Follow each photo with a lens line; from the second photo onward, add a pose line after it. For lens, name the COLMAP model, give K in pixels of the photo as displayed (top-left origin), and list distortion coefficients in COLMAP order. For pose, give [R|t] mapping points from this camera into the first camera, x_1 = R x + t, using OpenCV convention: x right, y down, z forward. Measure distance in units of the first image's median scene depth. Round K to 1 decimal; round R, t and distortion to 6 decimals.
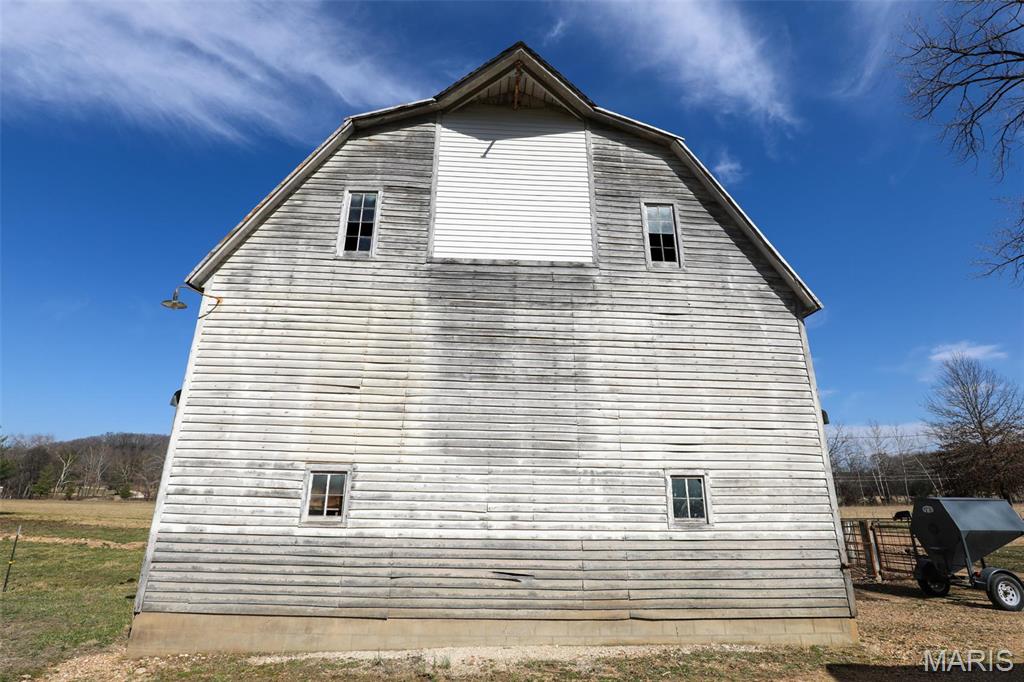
lens RADIAL K [[390.2, 0, 502.4], [0, 390.2, 360.2], [0, 0, 1]] dist [-0.021798, -0.000146]
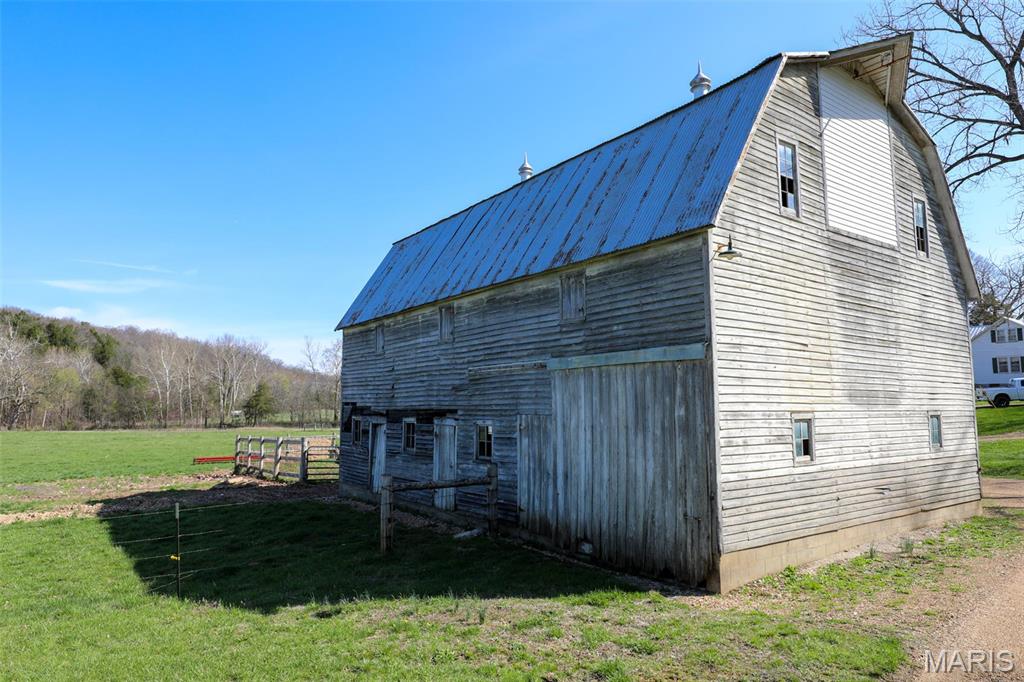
lens RADIAL K [[651.1, 0, 513.1], [0, 651.1, 339.5], [0, 0, 1]] dist [-0.007365, 0.000168]
pose [[0.829256, 0.039572, 0.557467, -1.986209], [-0.126257, 0.984967, 0.117895, -0.056716], [-0.544421, -0.168150, 0.821786, -0.061130]]
